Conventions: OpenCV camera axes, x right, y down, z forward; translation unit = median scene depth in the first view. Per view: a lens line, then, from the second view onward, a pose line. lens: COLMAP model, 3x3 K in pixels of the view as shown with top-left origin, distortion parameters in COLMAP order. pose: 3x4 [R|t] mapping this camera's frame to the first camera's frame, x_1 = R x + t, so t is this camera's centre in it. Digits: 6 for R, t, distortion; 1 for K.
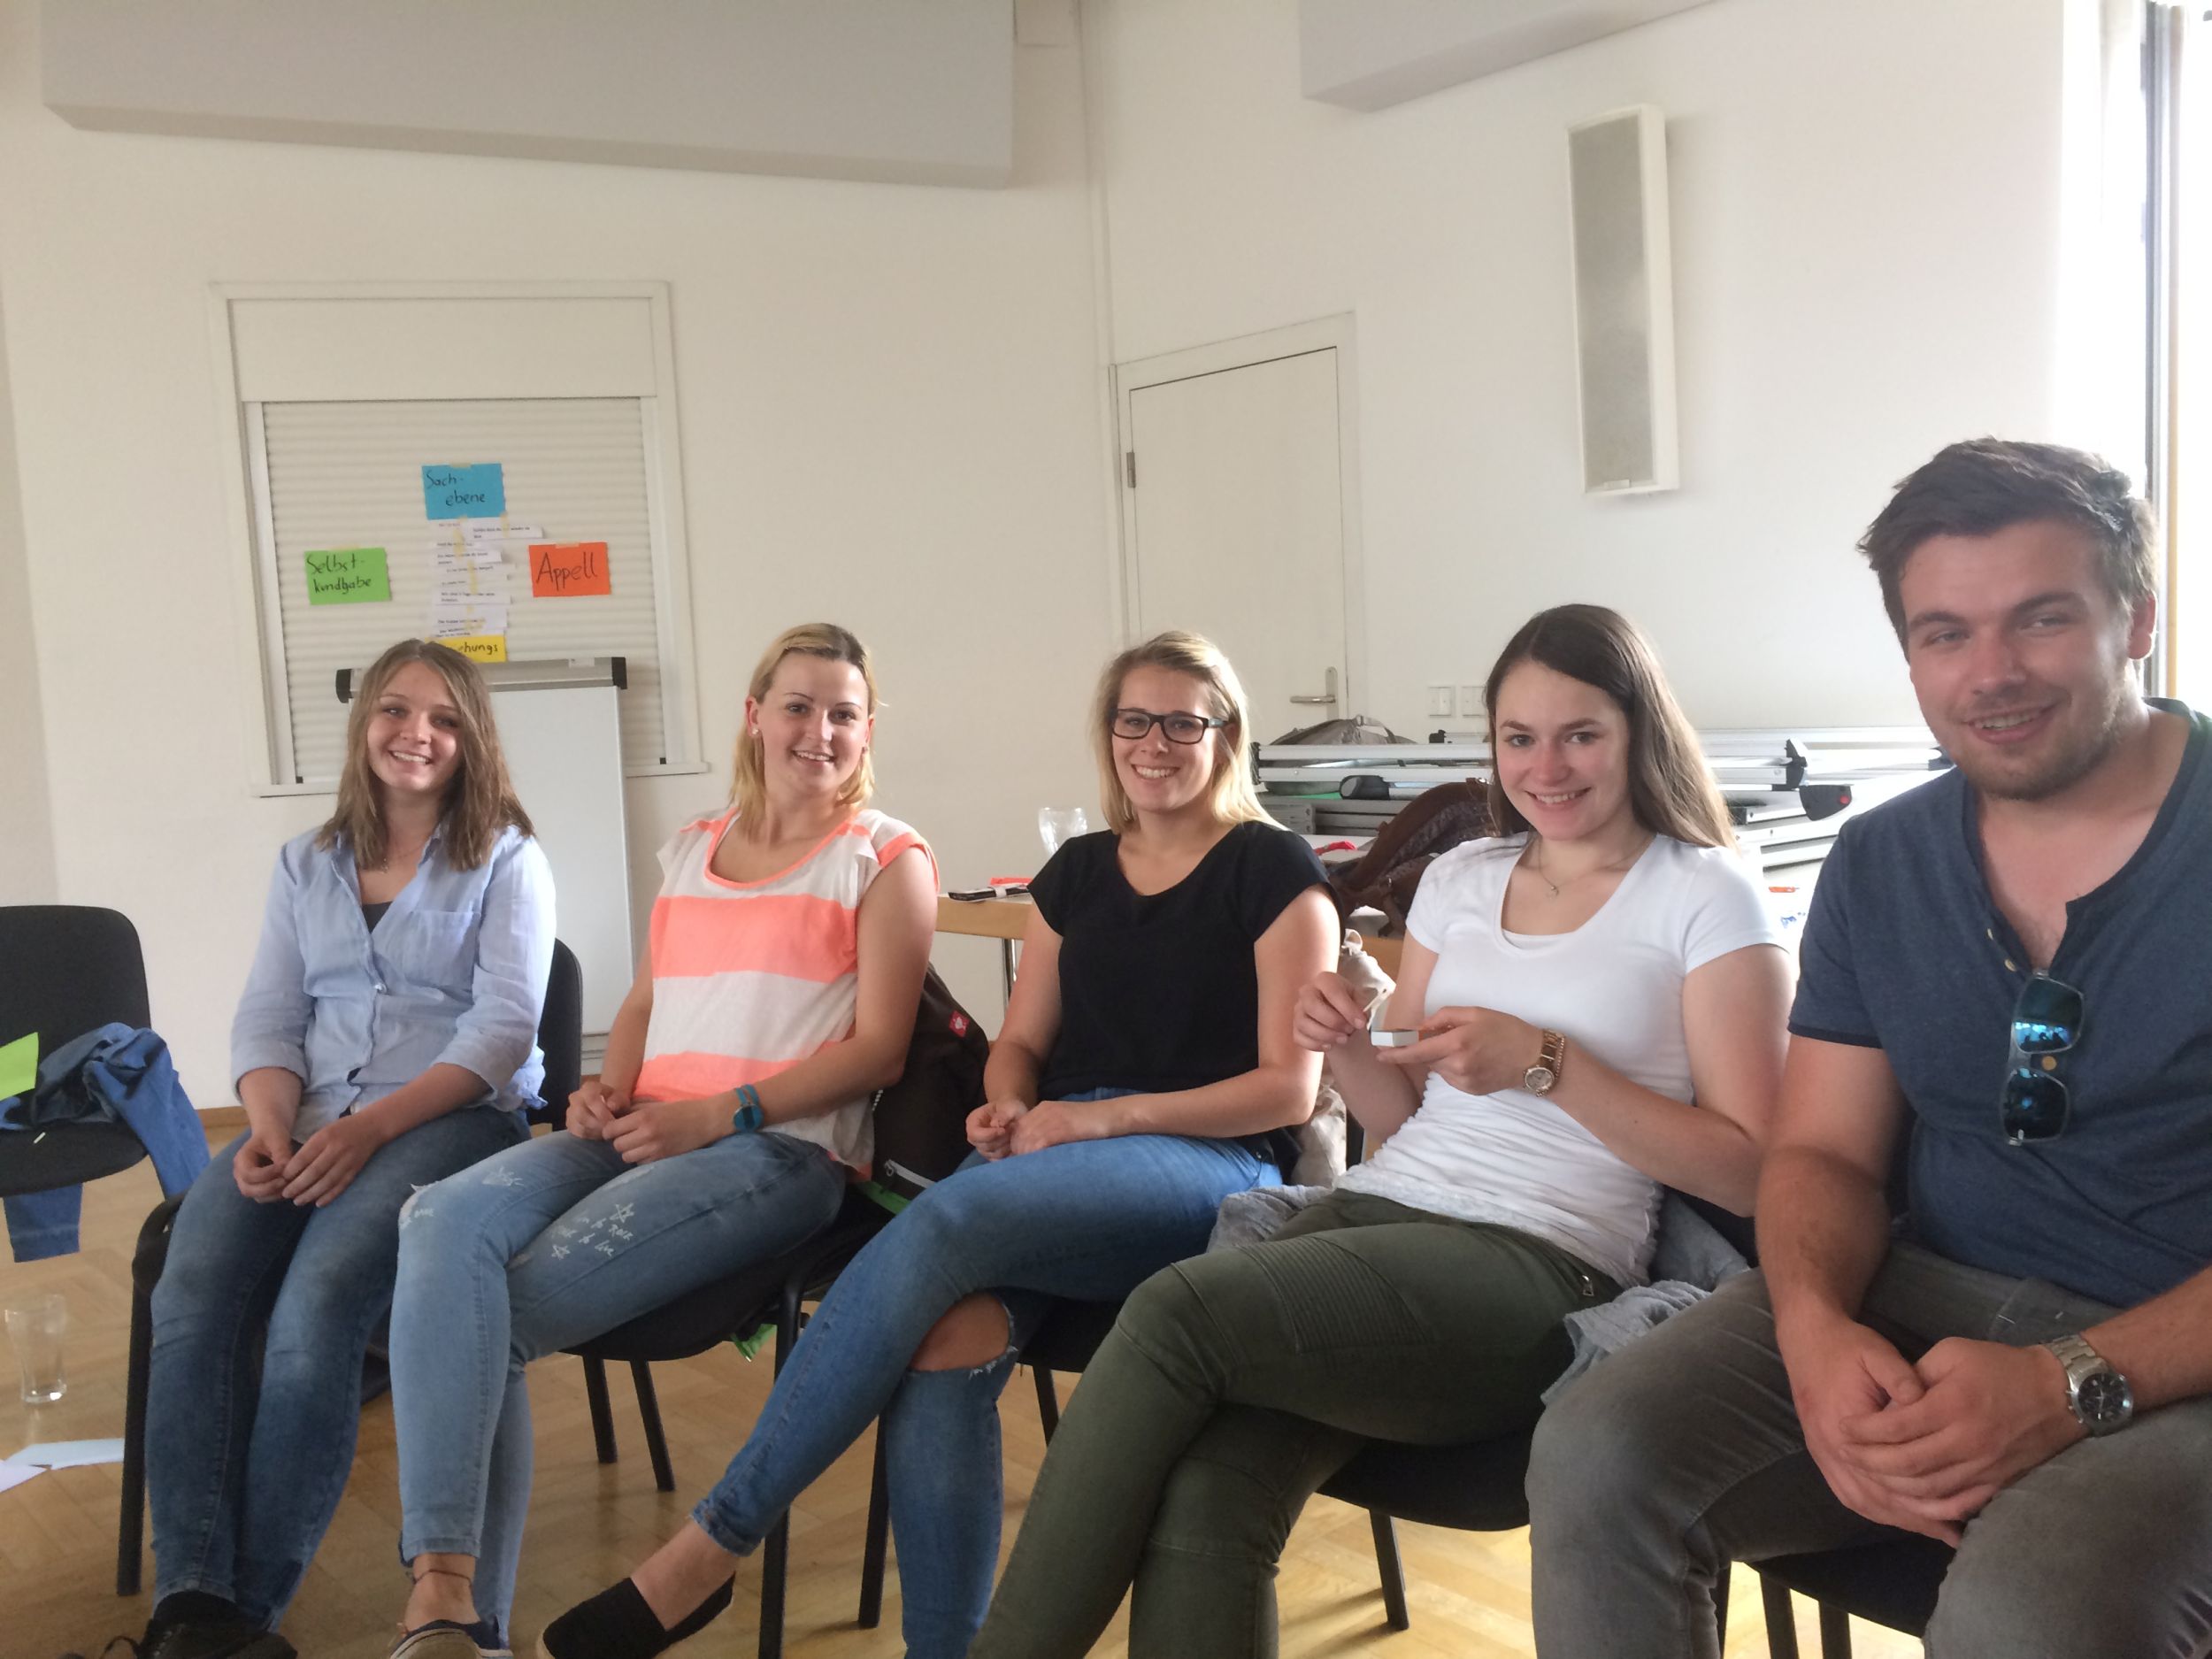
lens RADIAL K [[1882.1, 0, 1106.6], [0, 1882.1, 832.8], [0, 0, 1]] dist [0.077537, -0.098242]
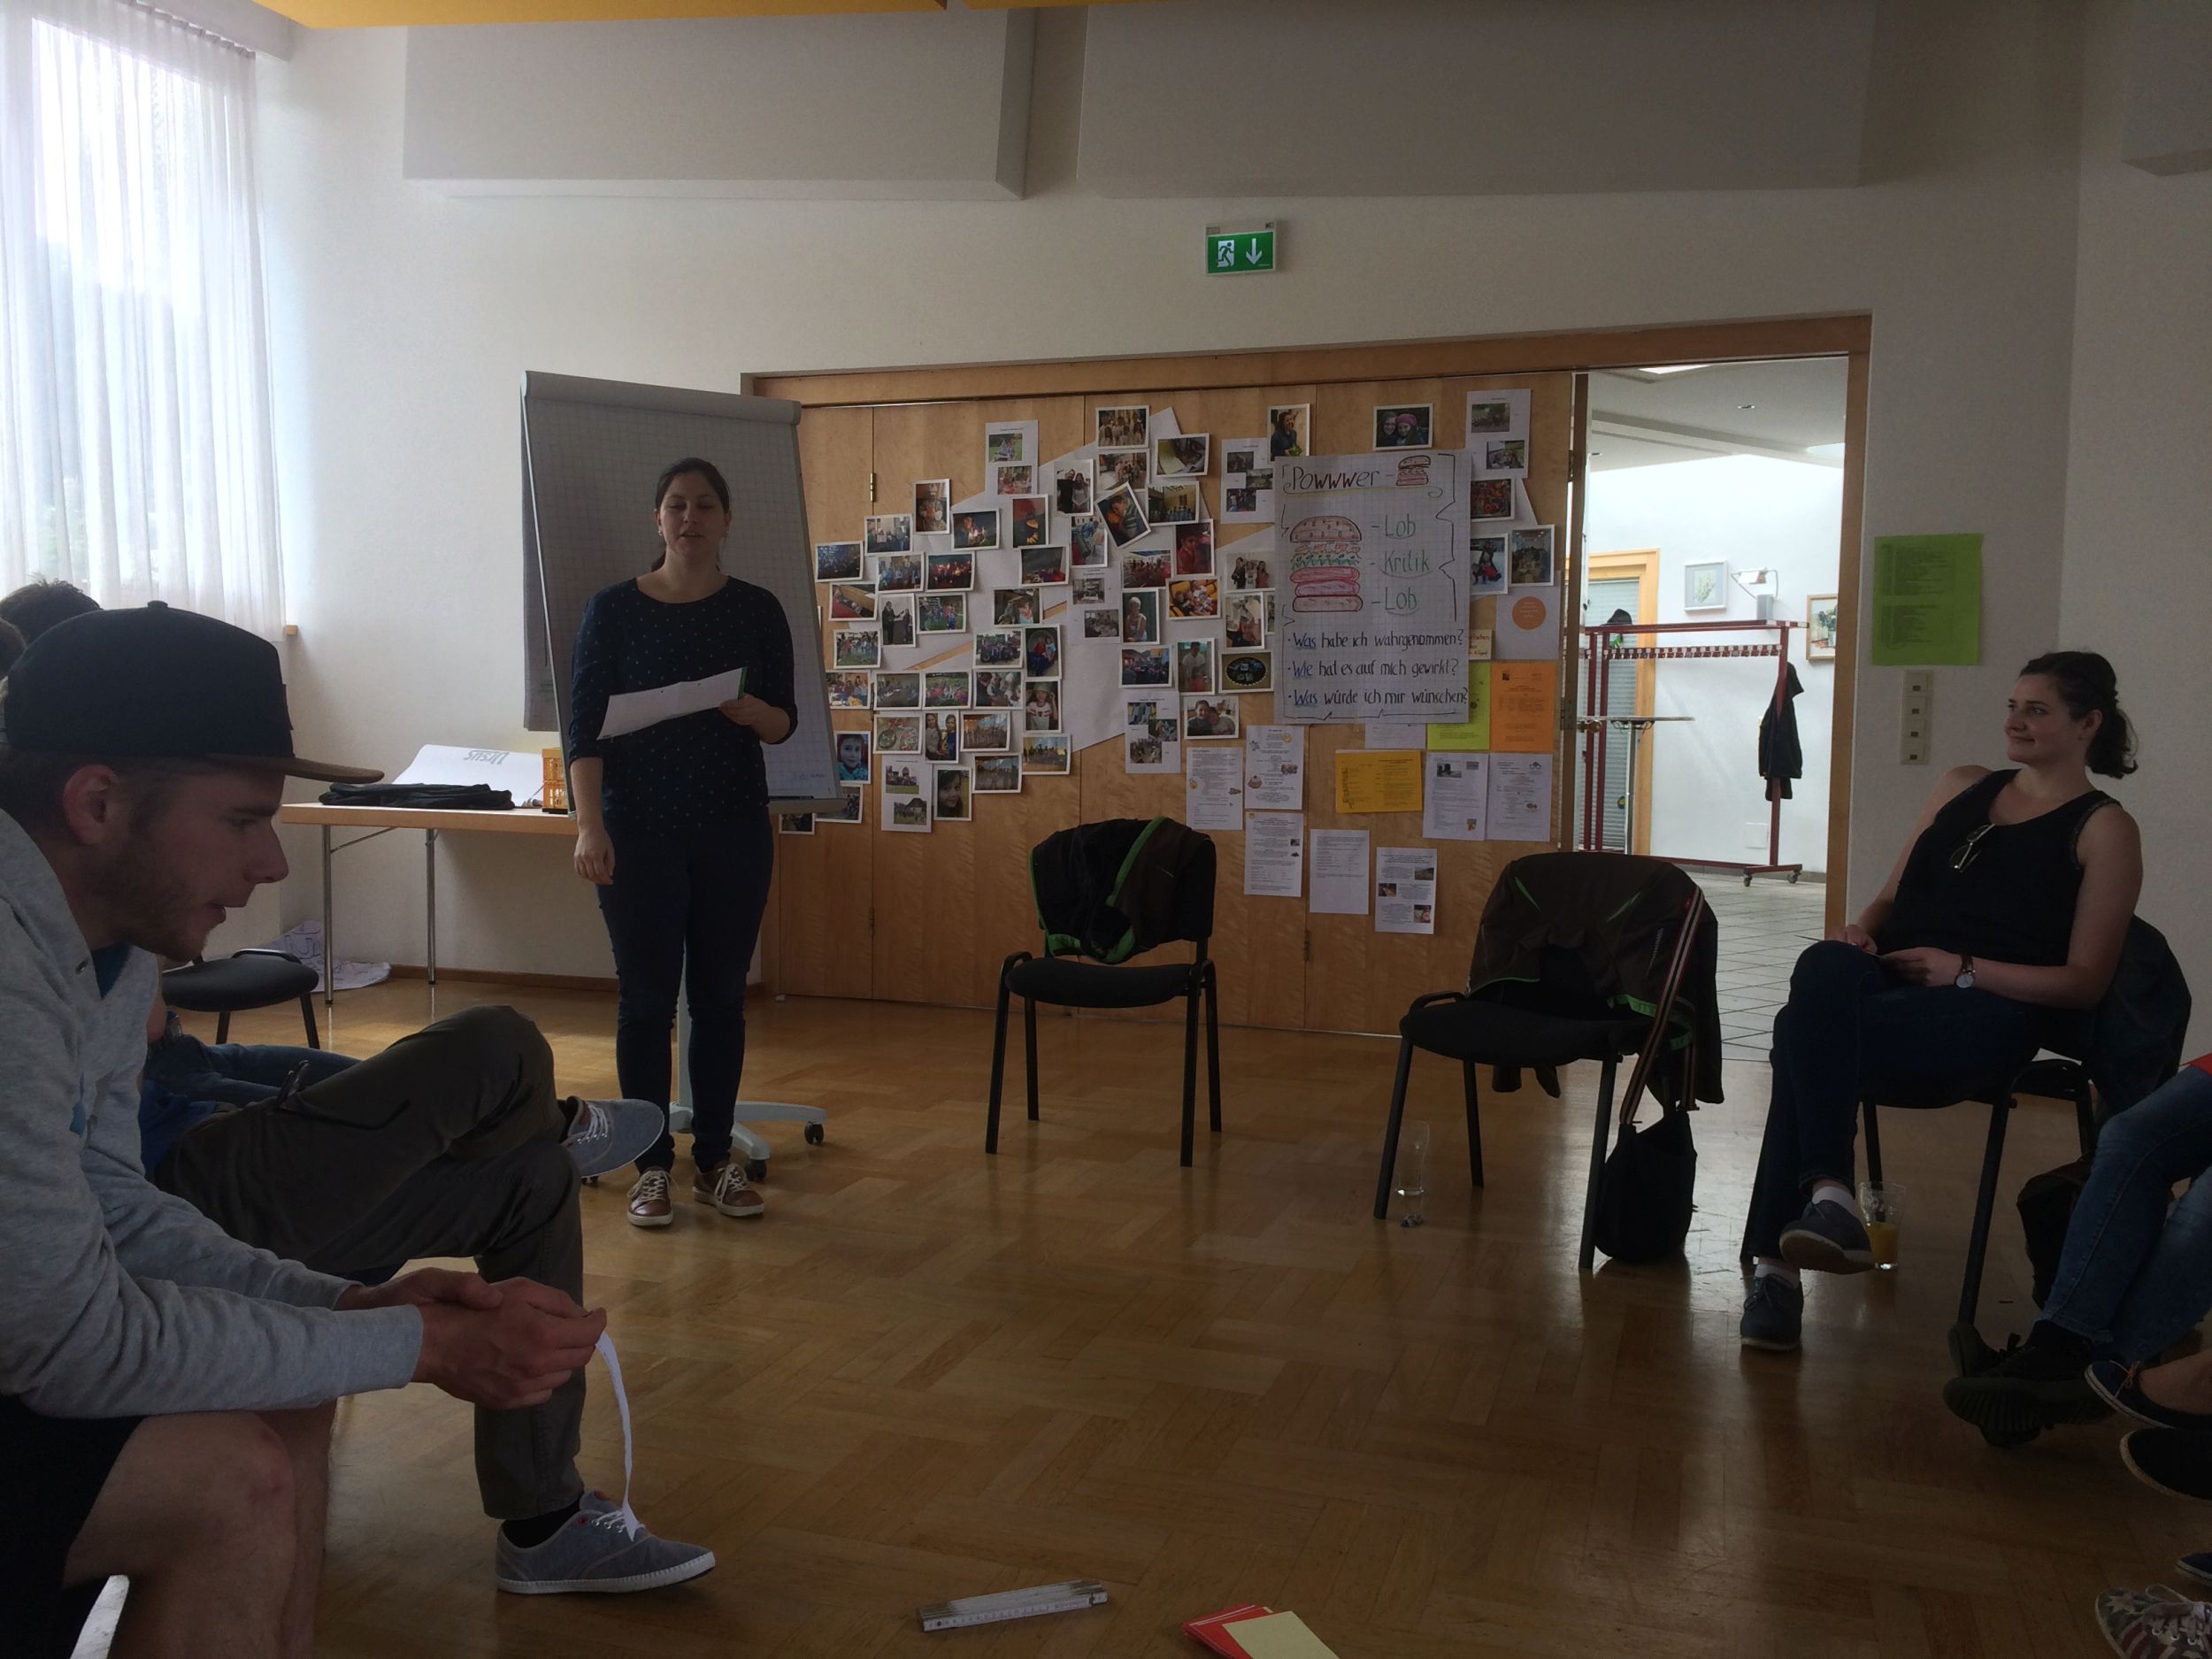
lens RADIAL K [[1882.1, 0, 1101.1], [0, 1882.1, 839.7], [0, 0, 1]] dist [0.077537, -0.098242]
pose [[0.480066, 0.112532, -0.869985, 0.151492], [-0.115303, 0.991228, 0.064590, 0.005133], [0.869622, 0.069305, 0.488830, -0.028438]]
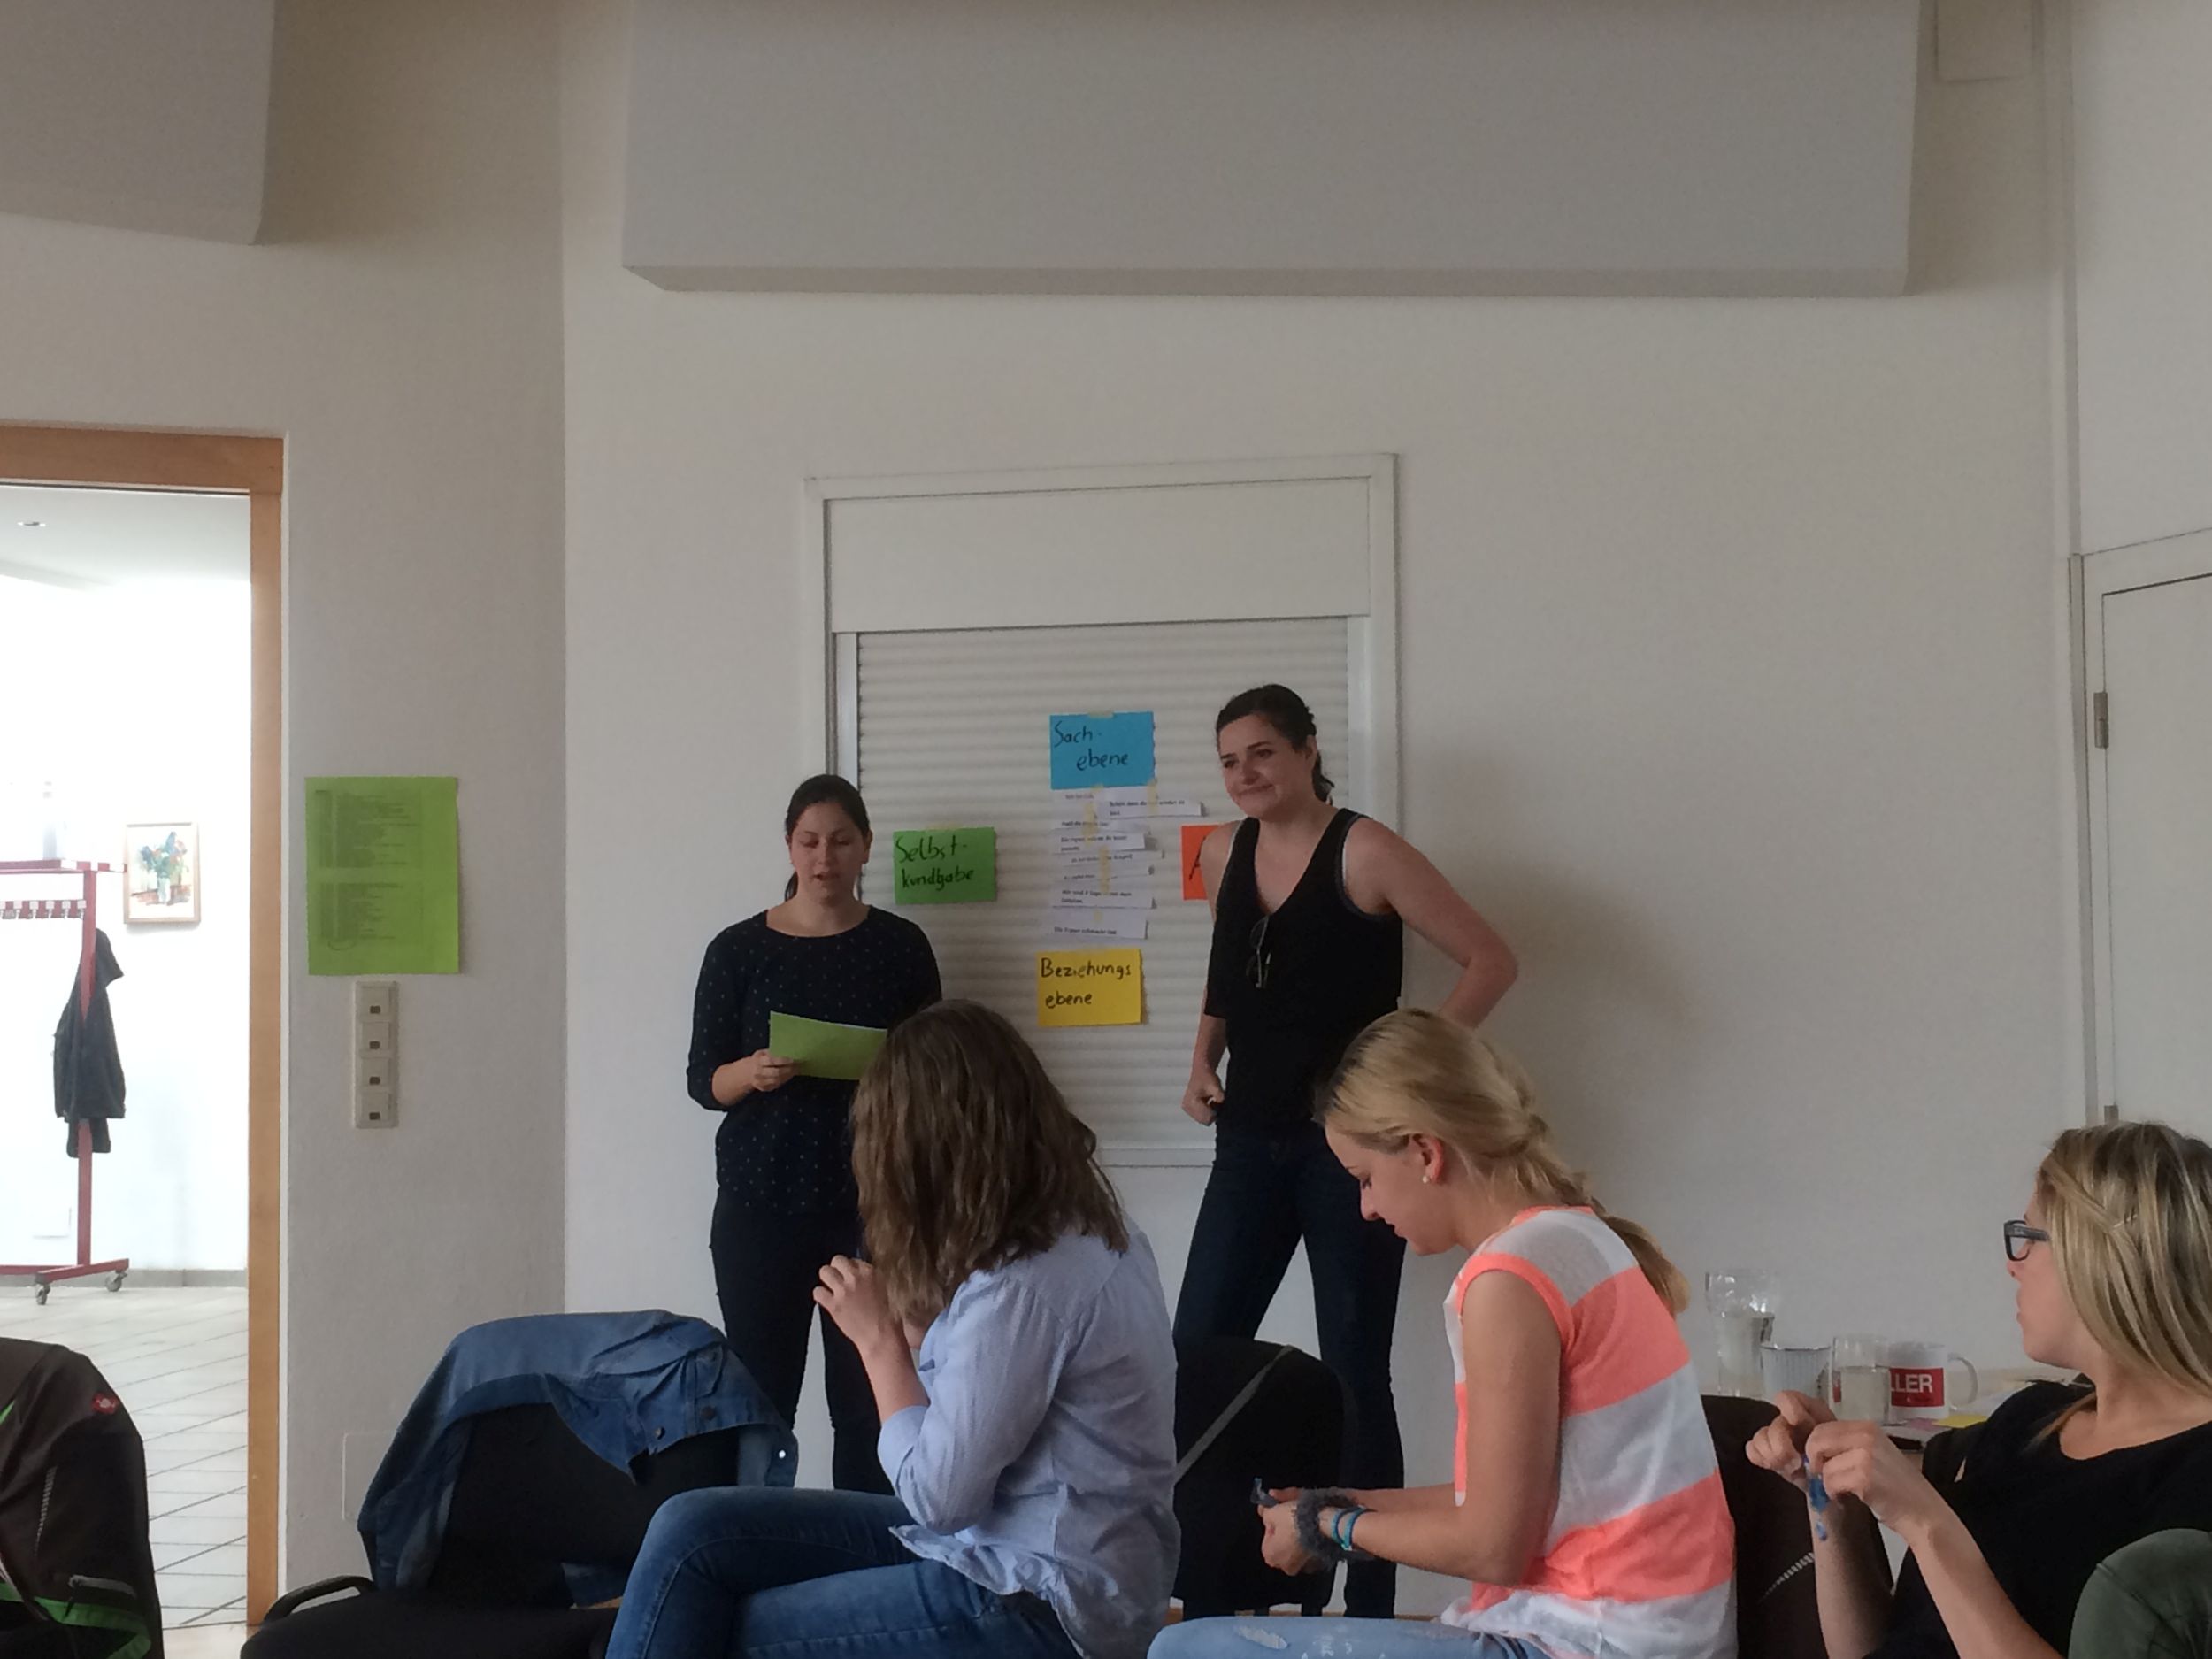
lens RADIAL K [[3172.2, 0, 1101.0], [0, 3172.2, 848.6], [0, 0, 1]] dist [0.064228, 0.000000]
pose [[0.920918, 0.023035, -0.389076, 0.124323], [-0.069515, 0.991954, -0.105810, -0.017548], [0.383508, 0.124489, 0.915109, -0.082279]]
